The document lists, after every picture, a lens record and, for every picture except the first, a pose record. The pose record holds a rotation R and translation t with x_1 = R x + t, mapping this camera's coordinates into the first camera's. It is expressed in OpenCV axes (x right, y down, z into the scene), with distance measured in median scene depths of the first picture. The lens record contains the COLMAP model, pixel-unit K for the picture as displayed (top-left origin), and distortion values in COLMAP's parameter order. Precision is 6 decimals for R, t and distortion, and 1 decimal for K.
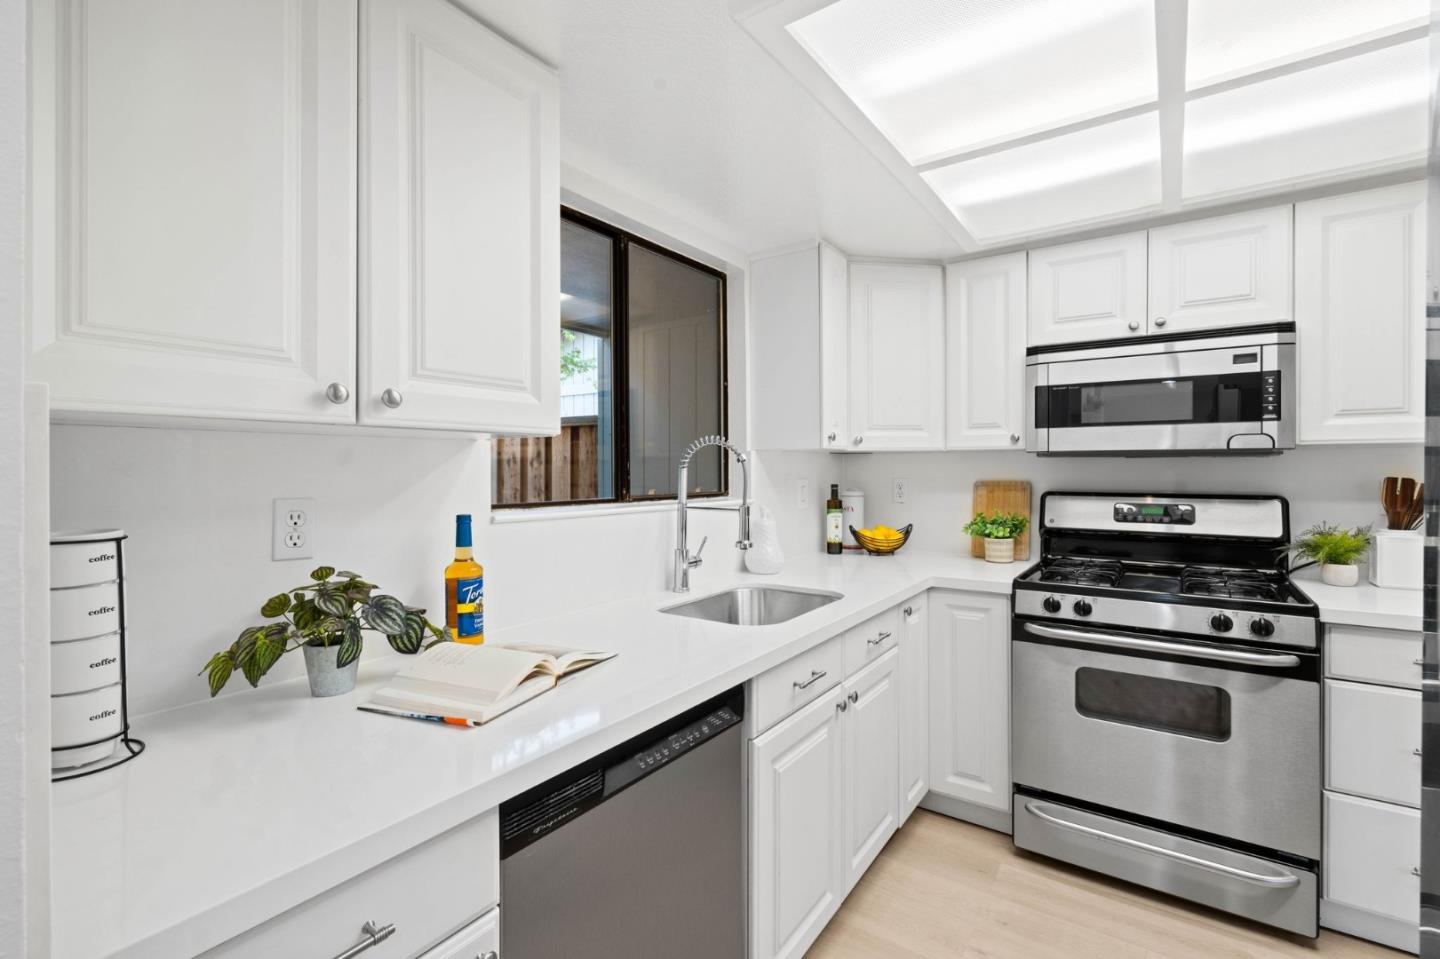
lens RADIAL K [[651.1, 0, 714.8], [0, 651.1, 480.3], [0, 0, 1]] dist [-0.002205, 0.000282]
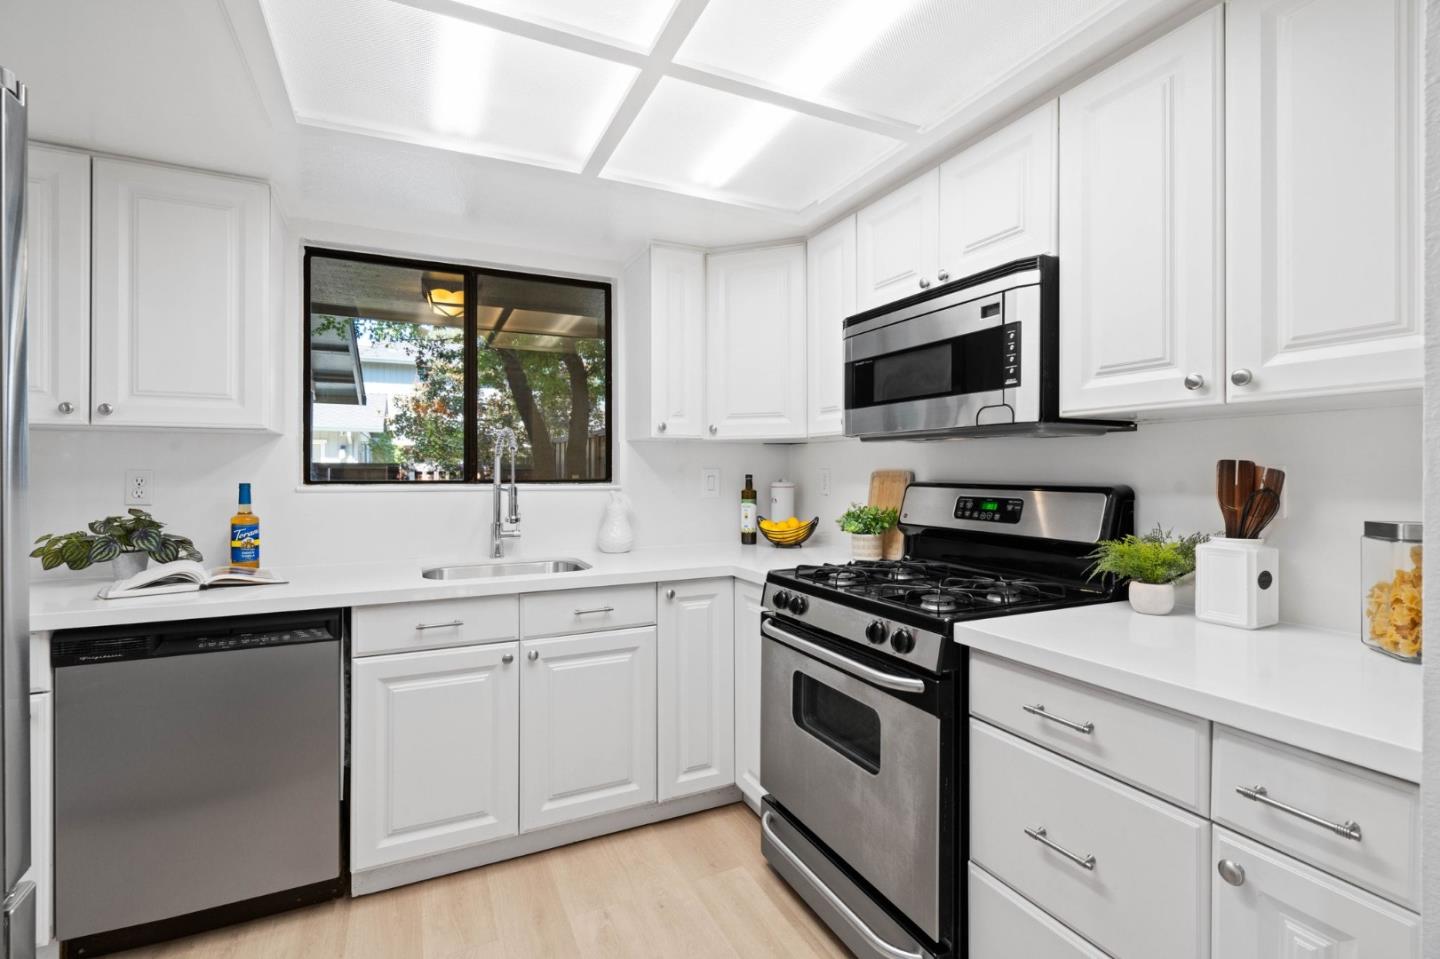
lens RADIAL K [[651.1, 0, 714.8], [0, 651.1, 480.3], [0, 0, 1]] dist [-0.002205, 0.000282]
pose [[0.870627, 0.010068, -0.491840, 0.910367], [-0.011758, 0.999931, -0.000345, 0.023075], [0.491803, 0.006084, 0.870686, 0.148838]]
